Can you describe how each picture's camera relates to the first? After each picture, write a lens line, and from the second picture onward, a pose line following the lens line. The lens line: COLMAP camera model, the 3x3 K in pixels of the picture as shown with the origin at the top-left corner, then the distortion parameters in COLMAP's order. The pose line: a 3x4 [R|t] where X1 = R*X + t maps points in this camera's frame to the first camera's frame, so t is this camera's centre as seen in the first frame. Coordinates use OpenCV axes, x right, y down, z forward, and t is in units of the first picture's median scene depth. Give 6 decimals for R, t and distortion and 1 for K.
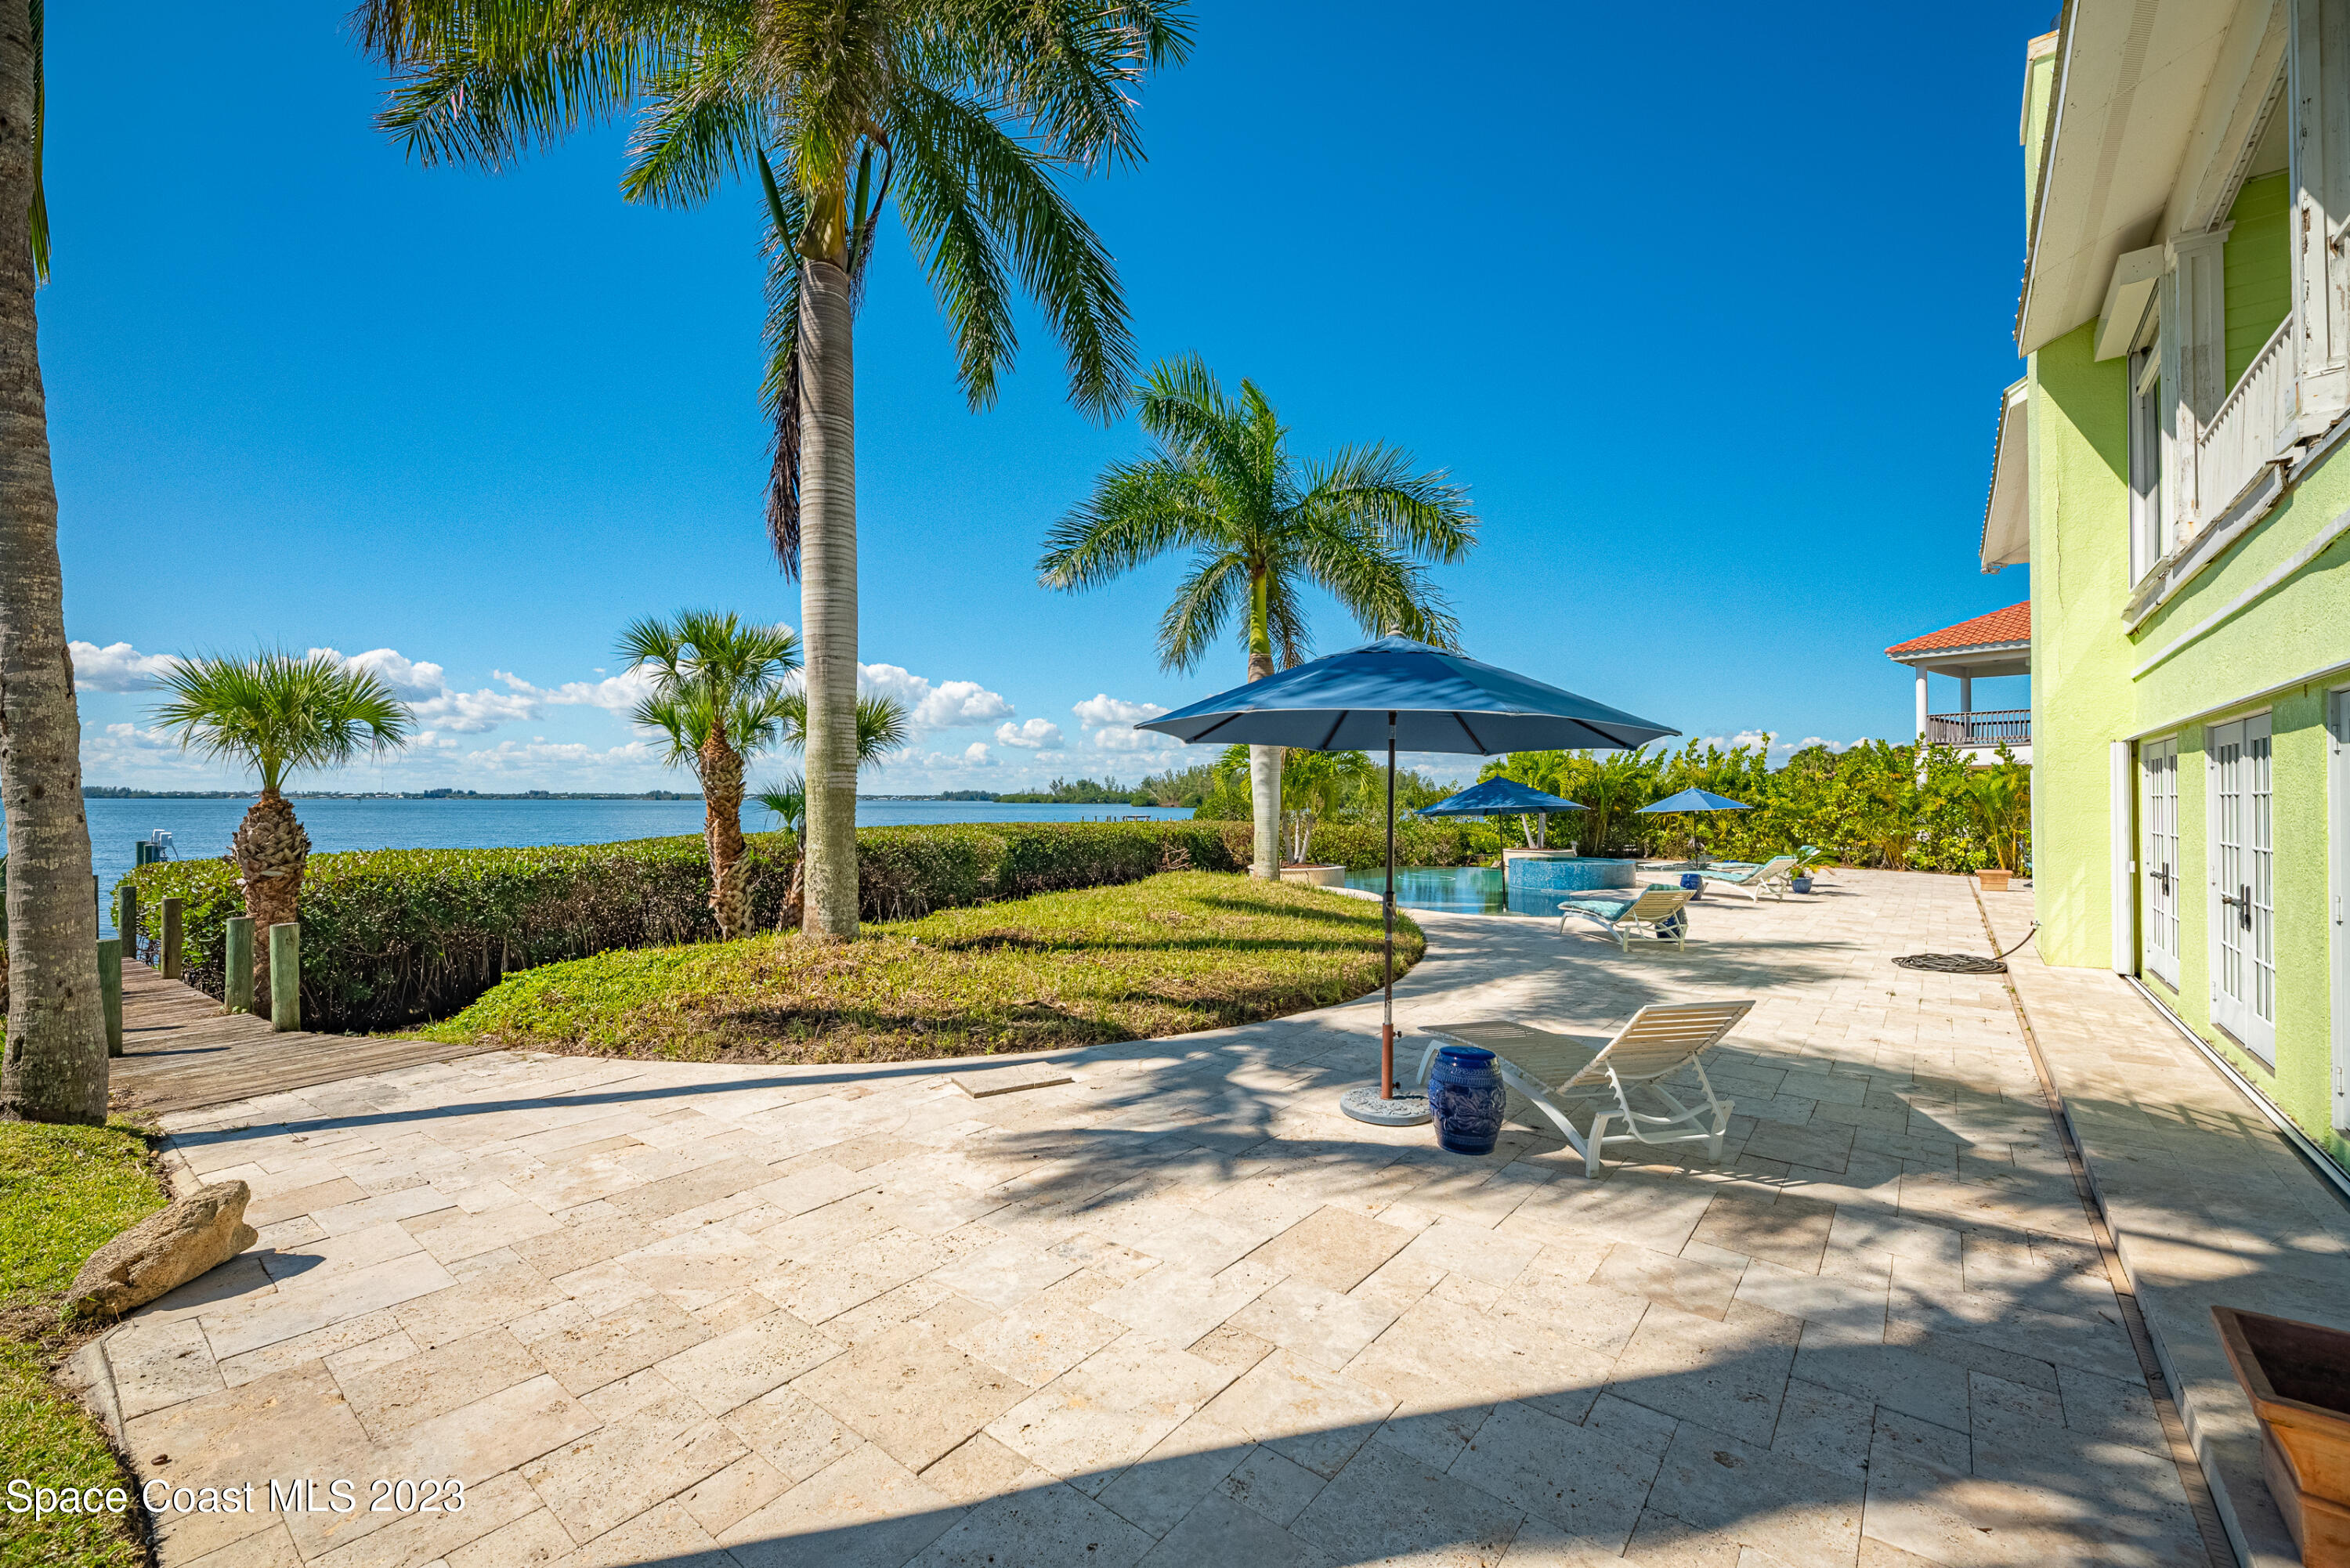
lens RADIAL K [[963.8, 0, 1175.0], [0, 963.8, 784.0], [0, 0, 1]] dist [0.000652, -0.000001]
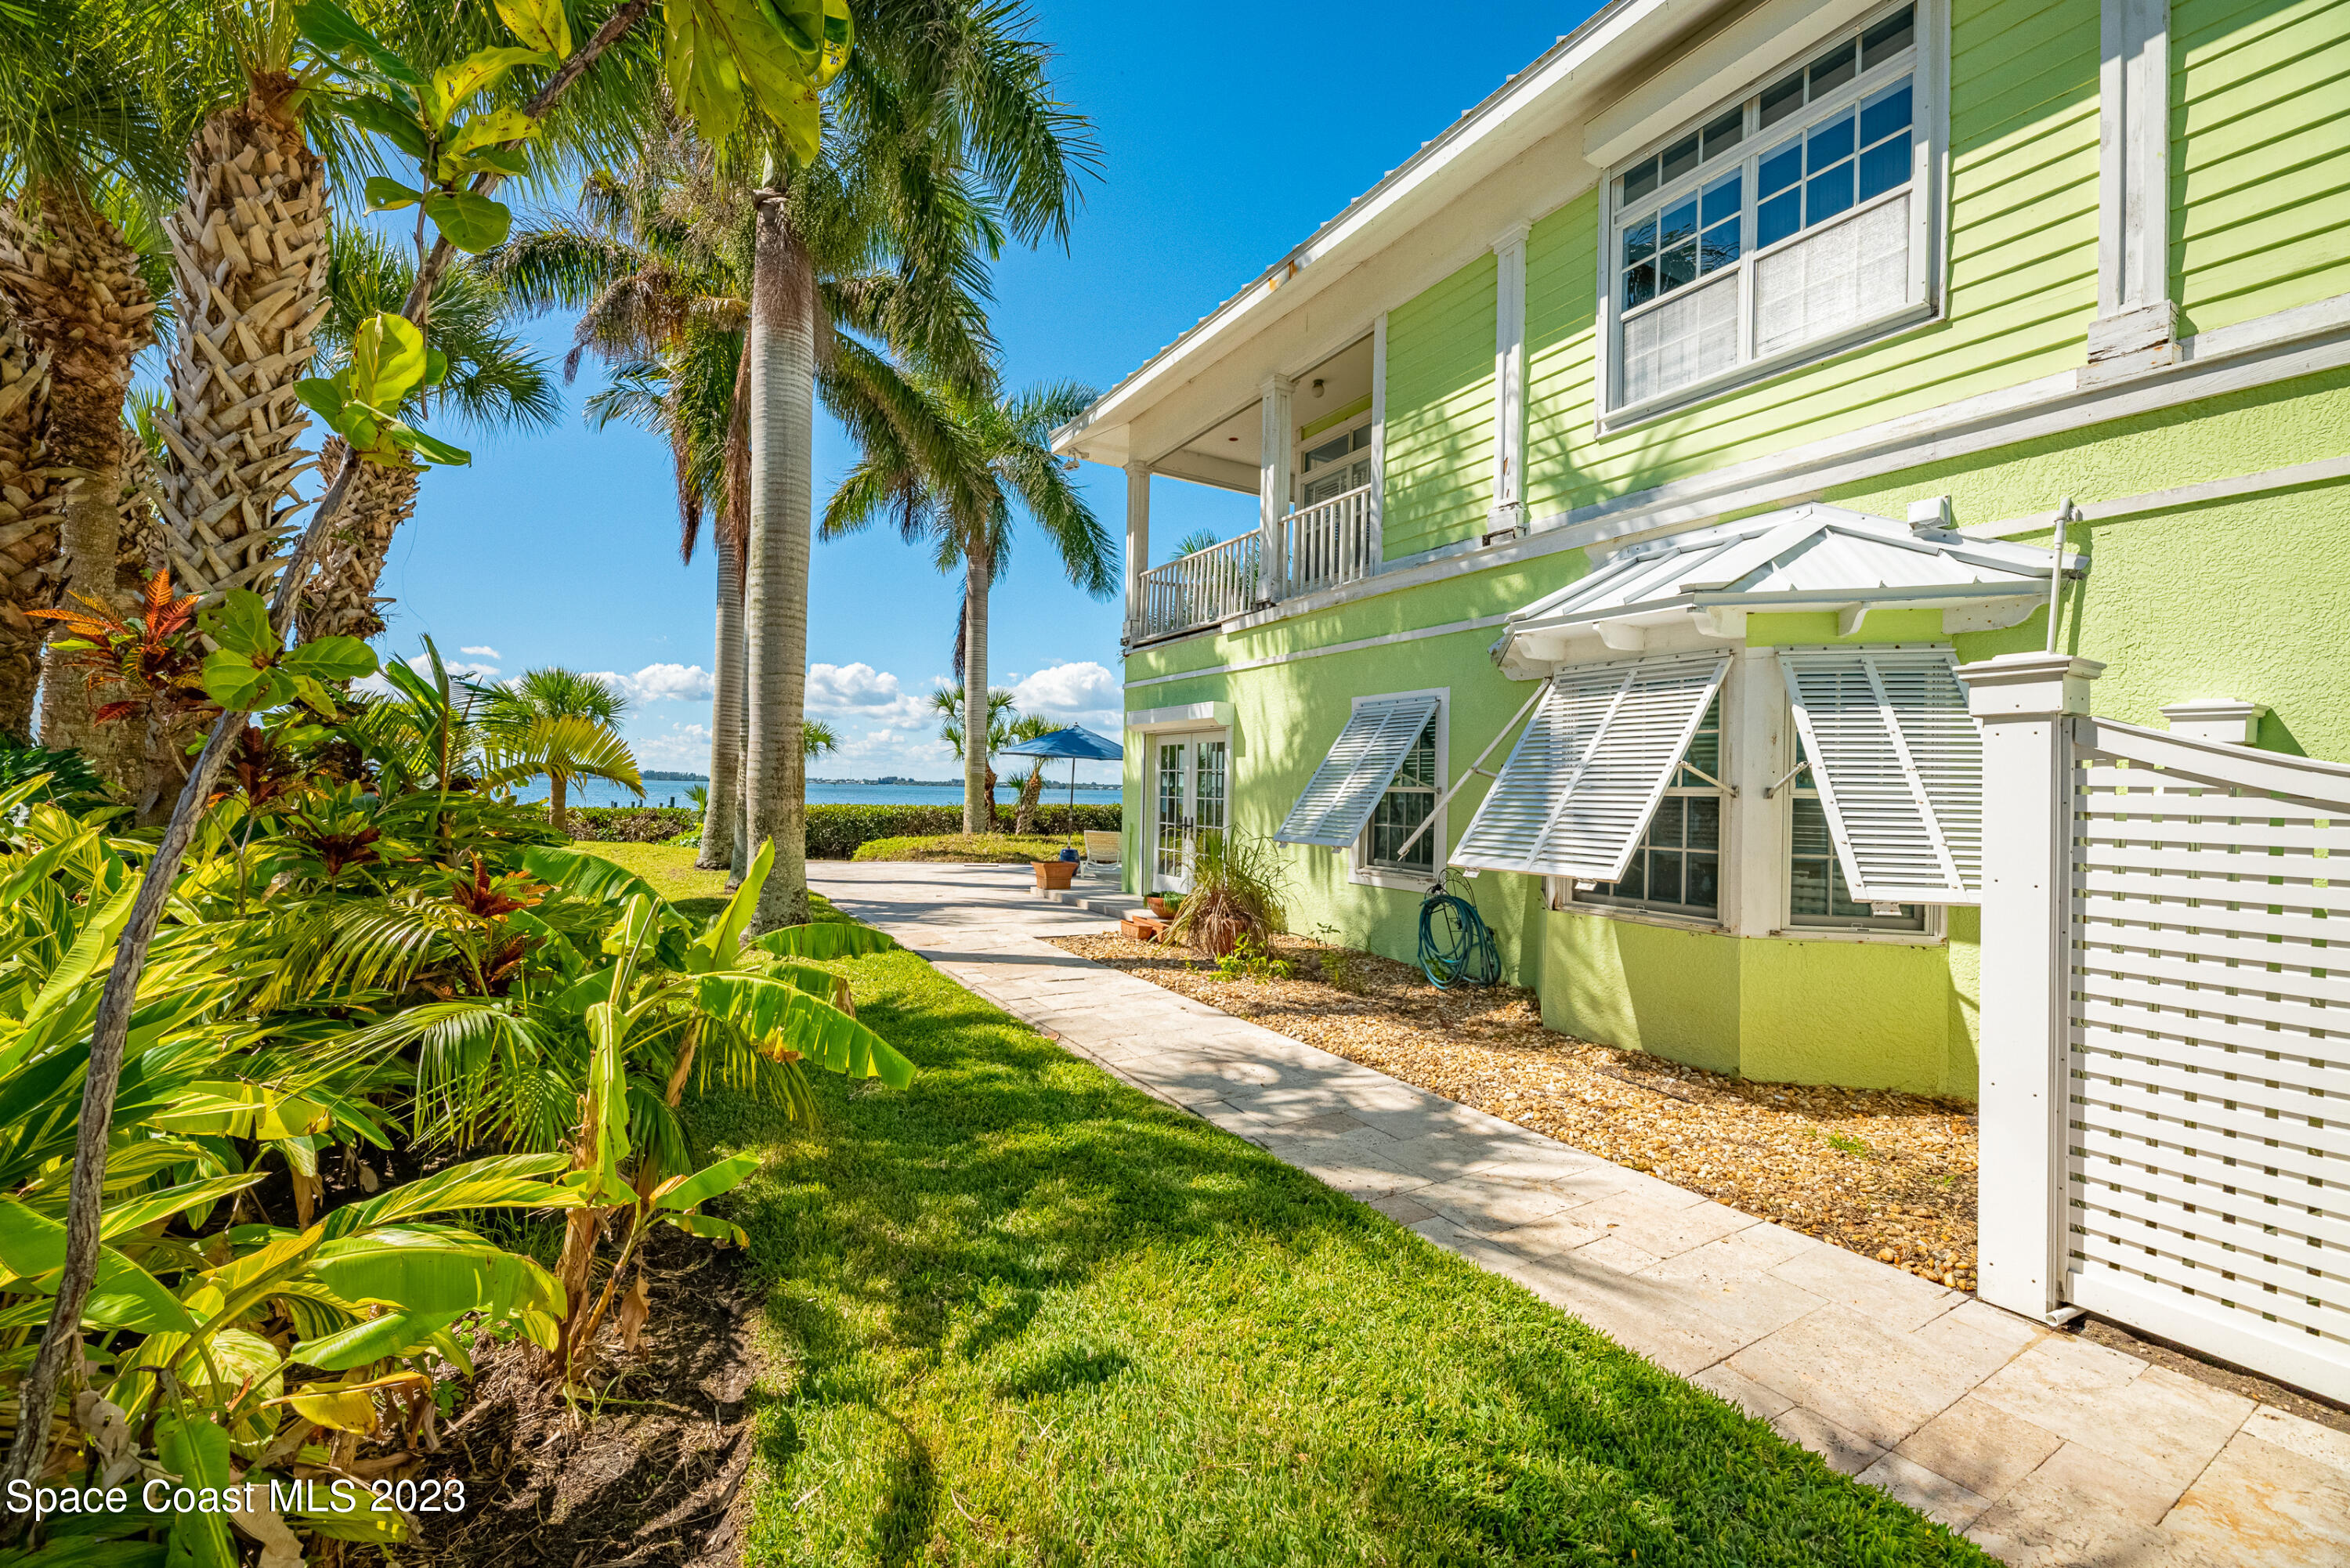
lens RADIAL K [[994.6, 0, 1175.0], [0, 994.6, 784.0], [0, 0, 1]] dist [-0.000504, -0.004225]
pose [[0.930286, 0.021077, -0.366229, 0.604125], [-0.021587, 0.999763, 0.002704, 0.010562], [0.366199, 0.005390, 0.930521, -0.673969]]
